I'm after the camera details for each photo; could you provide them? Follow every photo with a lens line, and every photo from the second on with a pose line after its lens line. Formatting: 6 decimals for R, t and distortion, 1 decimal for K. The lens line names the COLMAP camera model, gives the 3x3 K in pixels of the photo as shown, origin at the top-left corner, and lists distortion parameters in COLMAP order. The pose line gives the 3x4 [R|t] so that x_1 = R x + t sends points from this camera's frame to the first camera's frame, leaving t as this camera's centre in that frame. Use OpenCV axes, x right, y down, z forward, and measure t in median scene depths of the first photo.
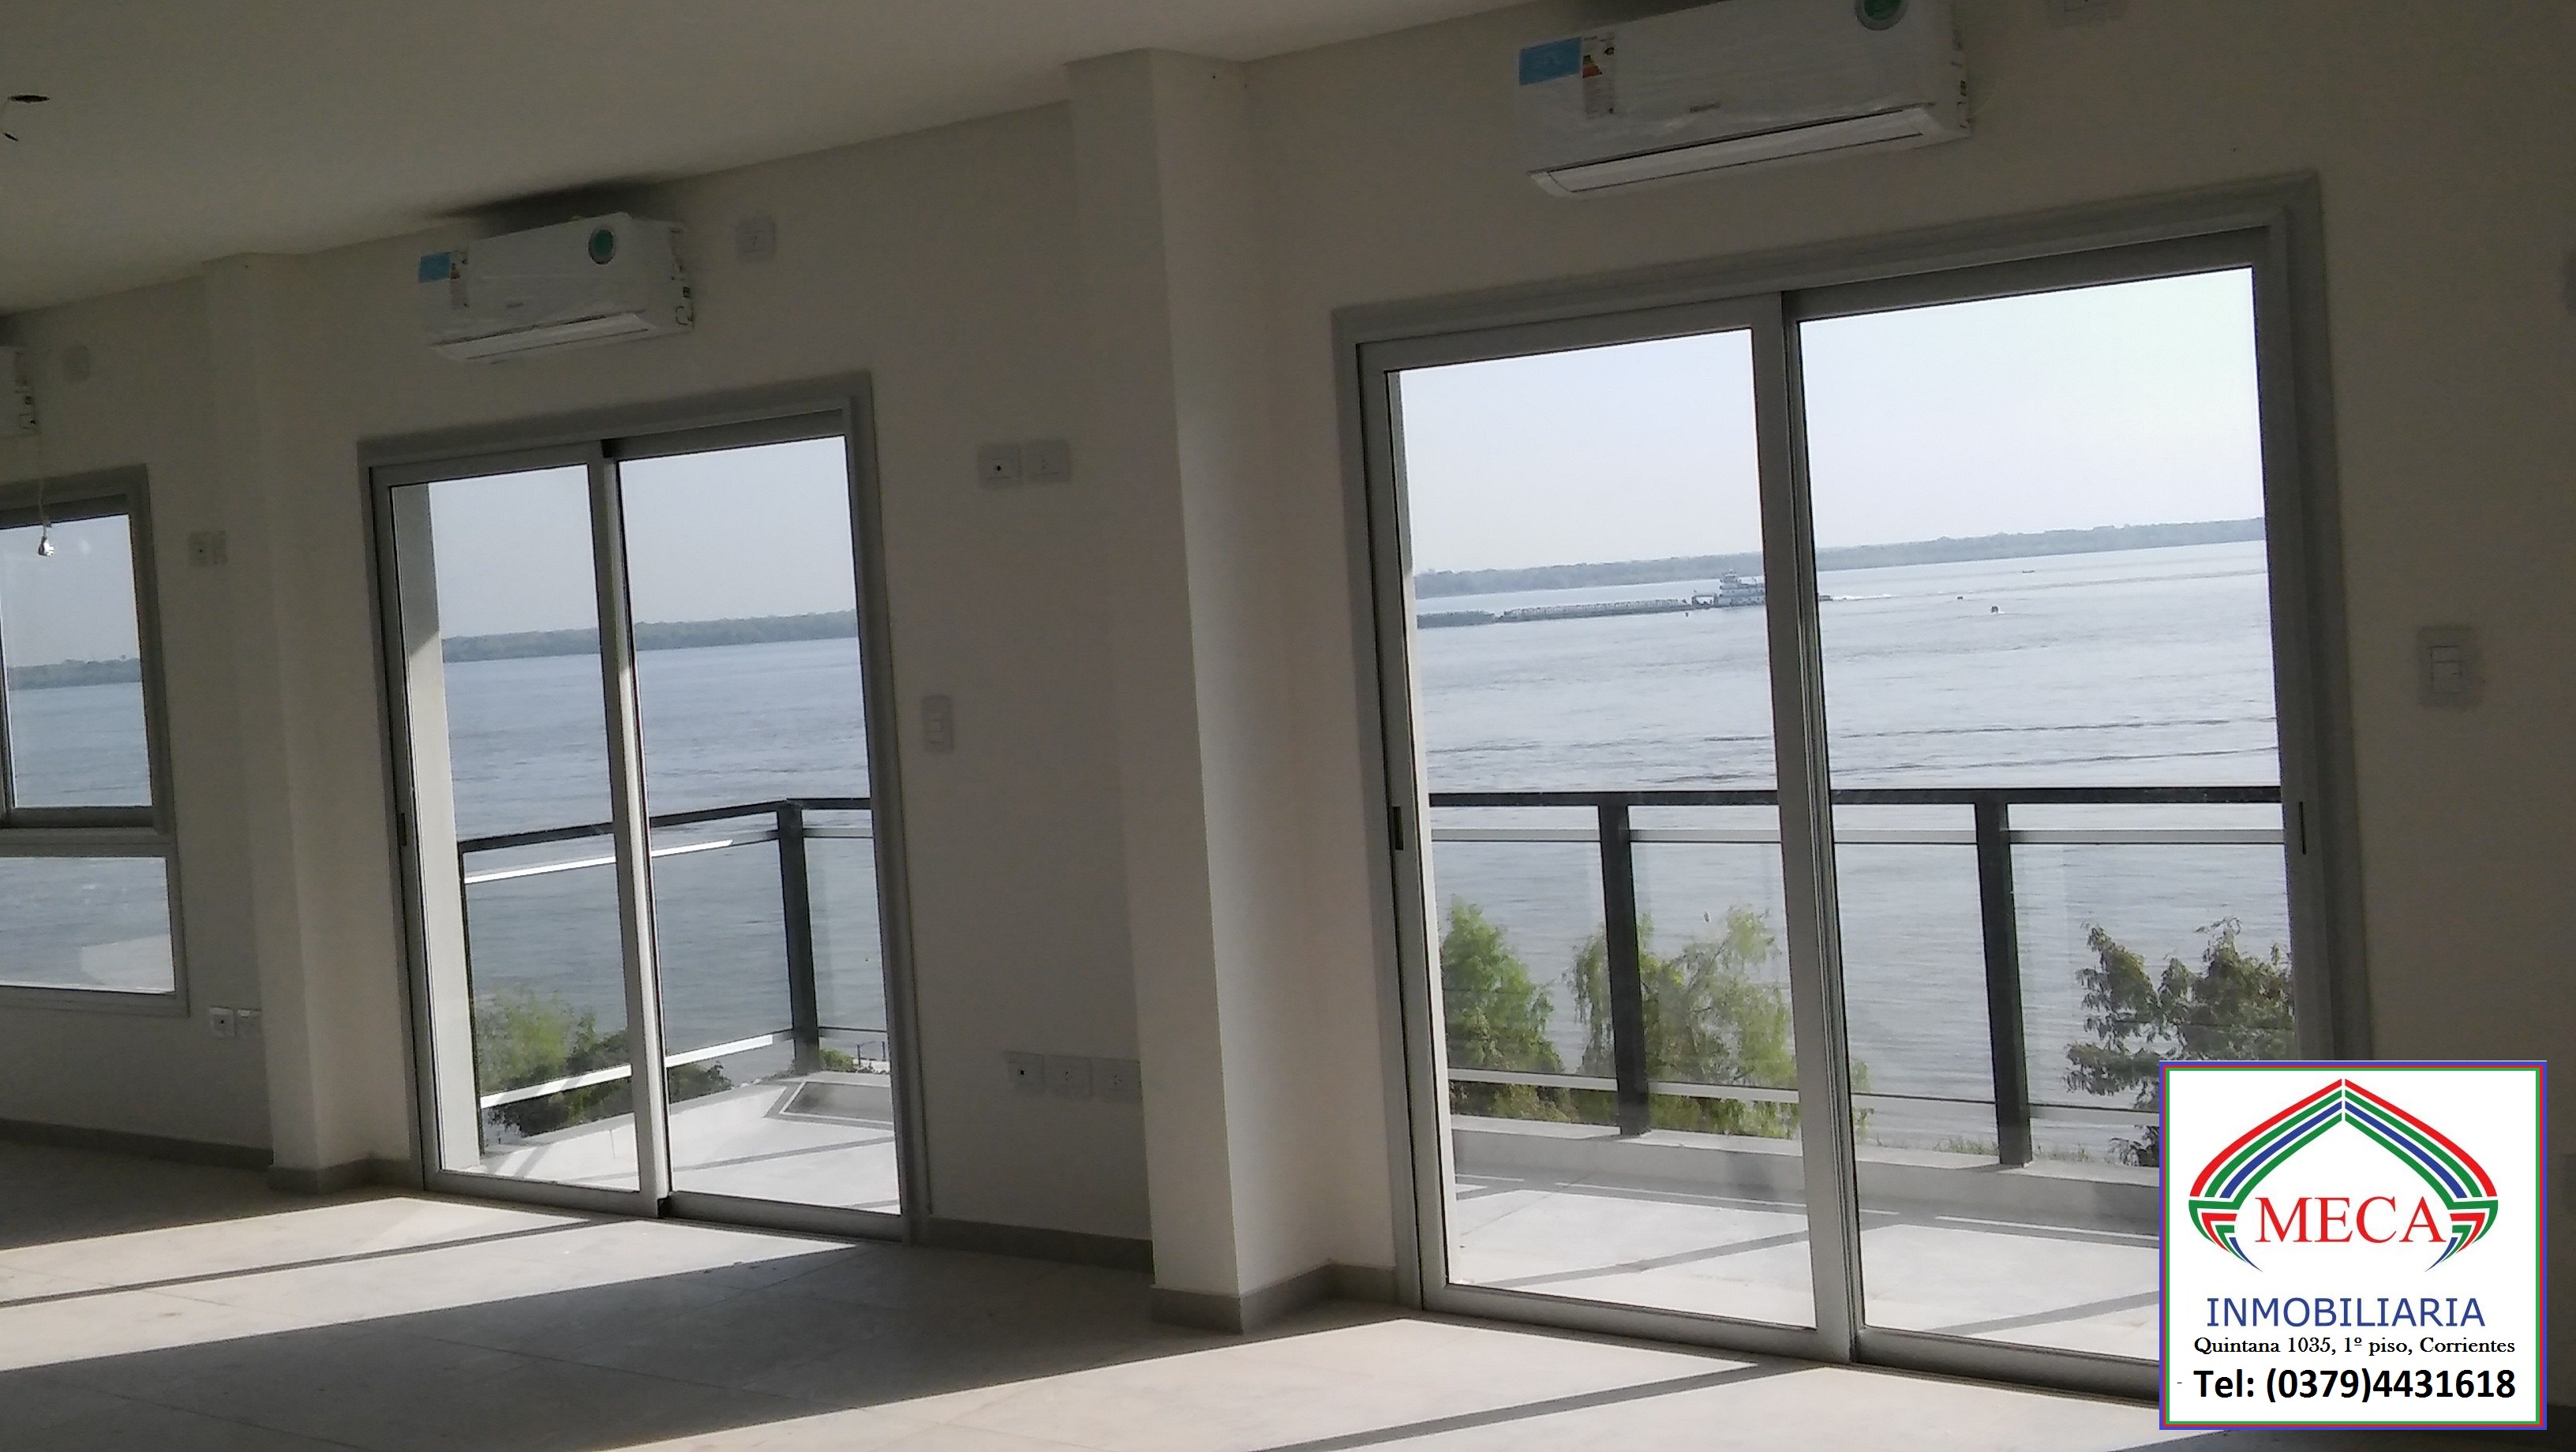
lens RADIAL K [[2888.3, 0, 1297.7], [0, 2888.3, 657.5], [0, 0, 1]] dist [0.121674, -0.264676]
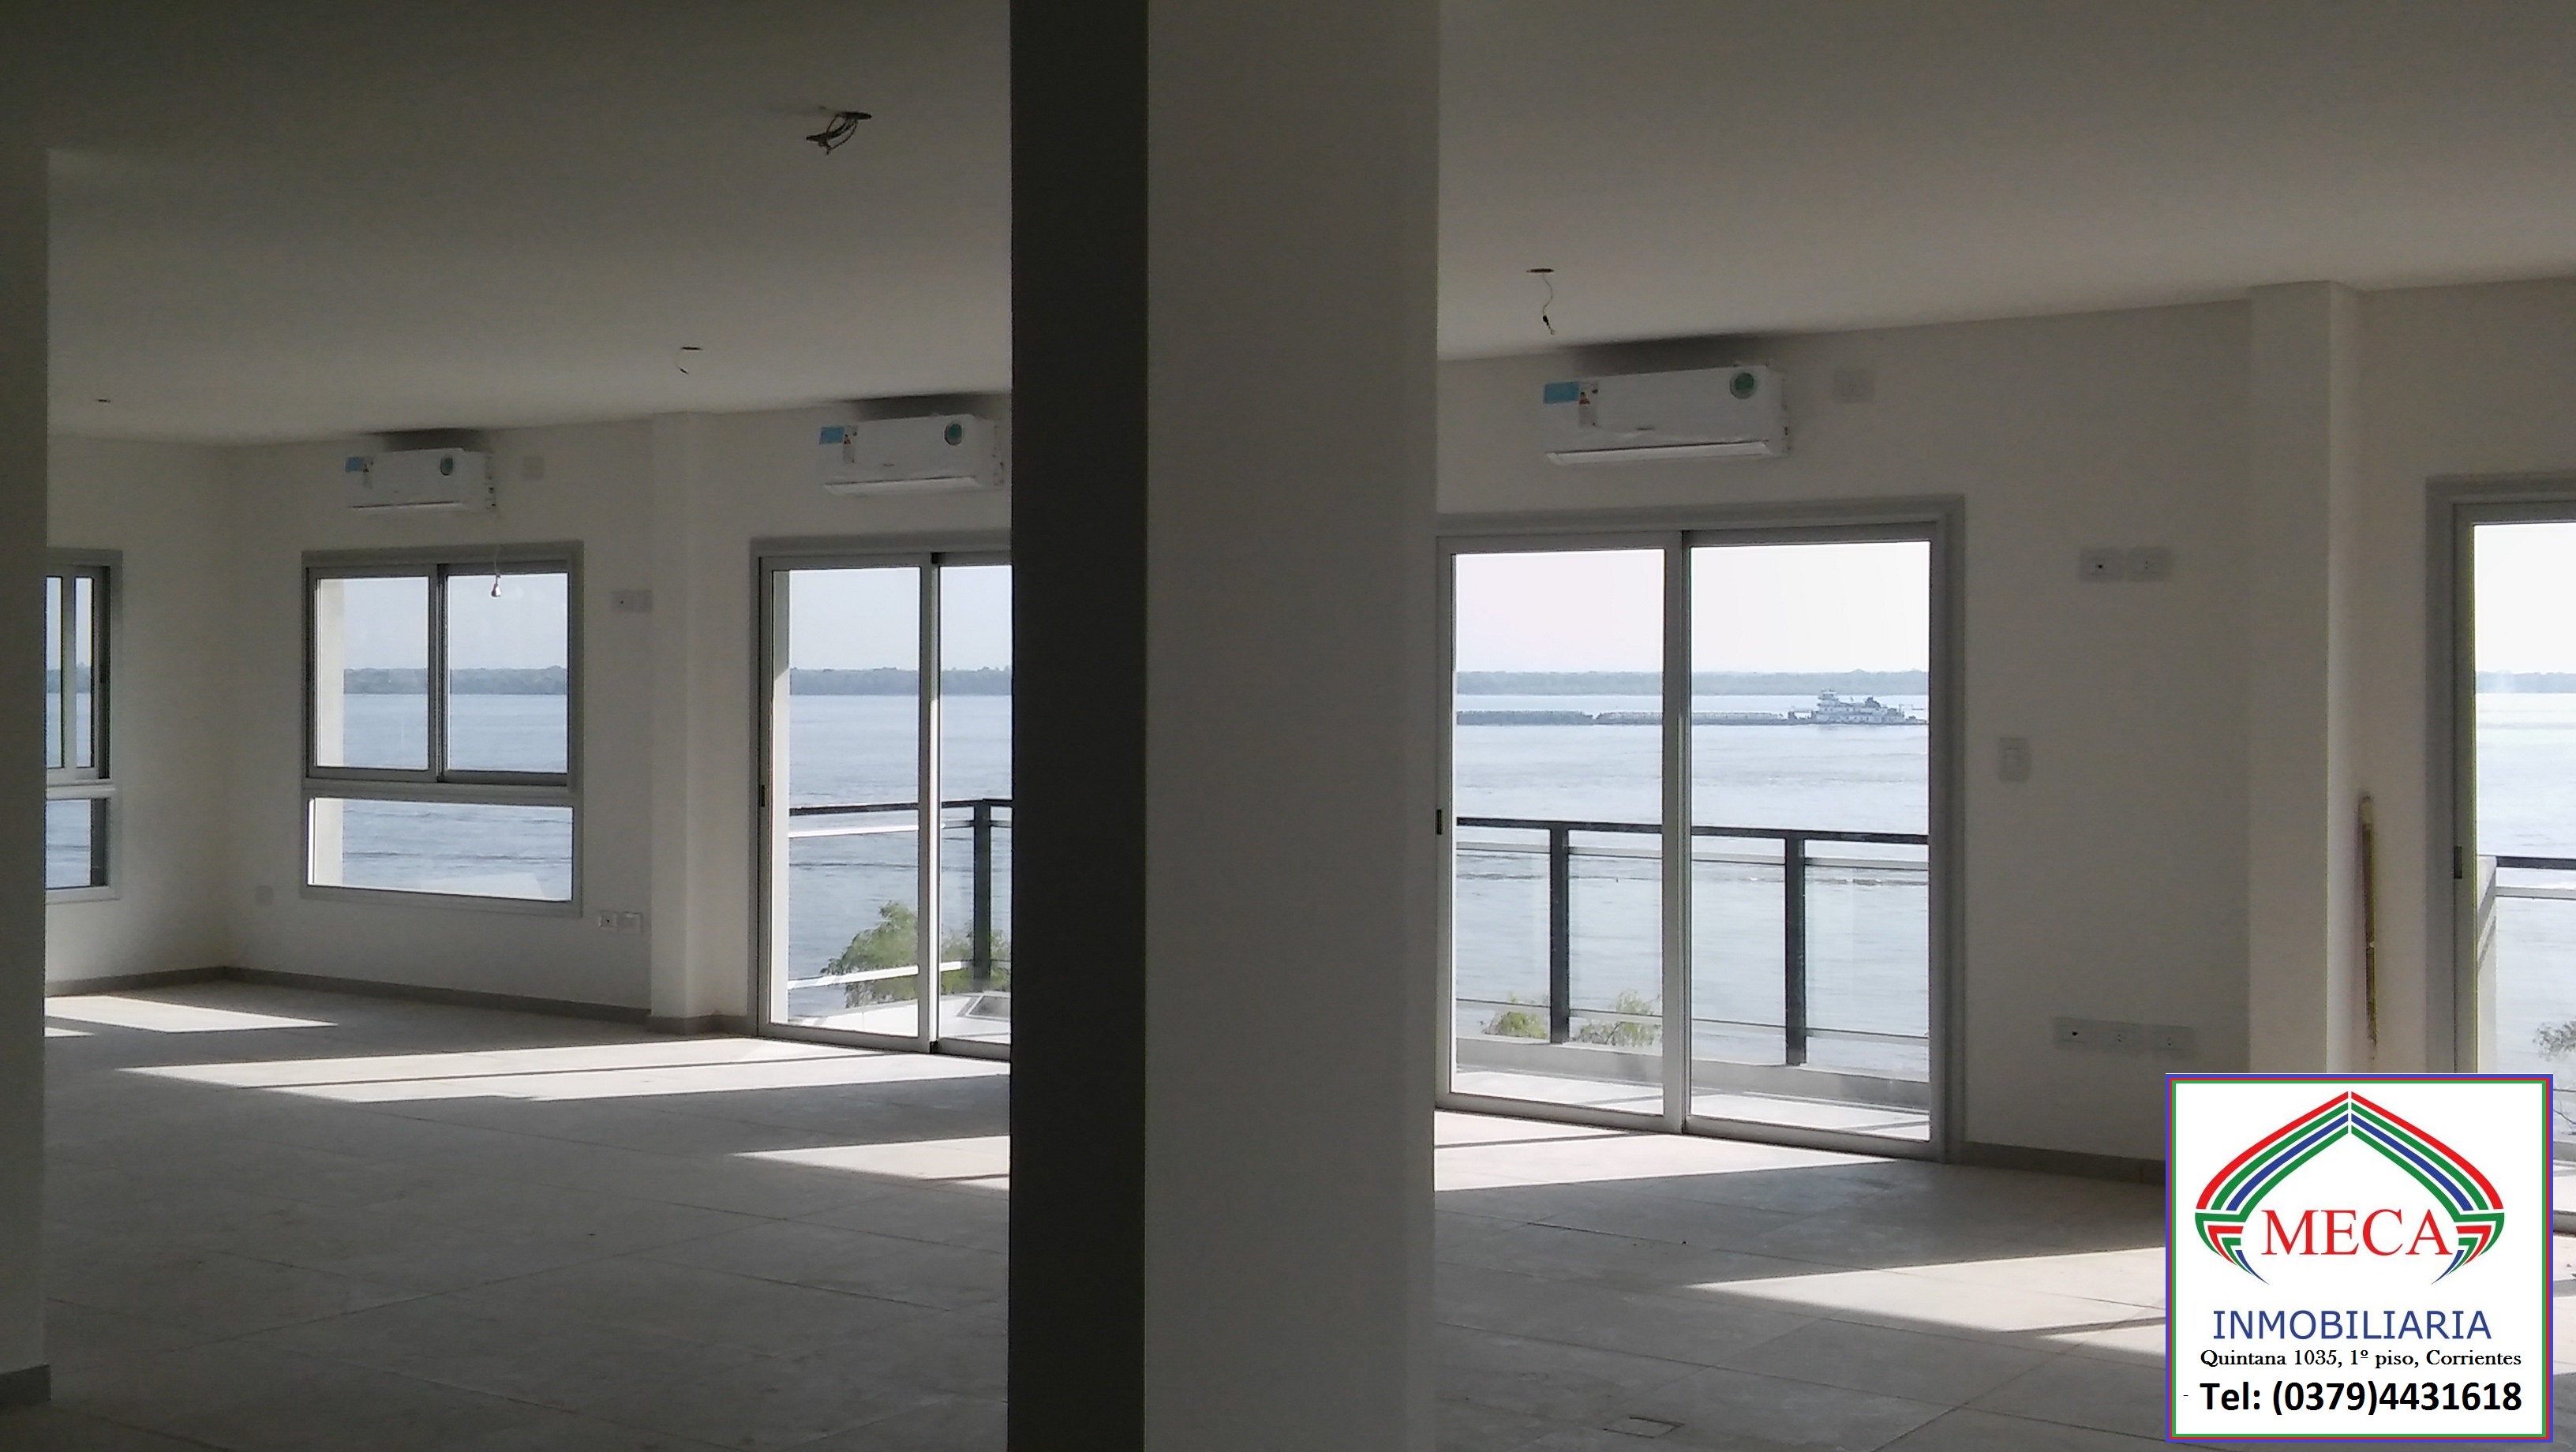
lens RADIAL K [[2888.3, 0, 1297.7], [0, 2888.3, 657.5], [0, 0, 1]] dist [0.121674, -0.264676]
pose [[0.997233, 0.068294, 0.029368, -0.083458], [-0.067324, 0.997191, -0.032834, 0.019289], [-0.031527, 0.030766, 0.999029, -0.553565]]
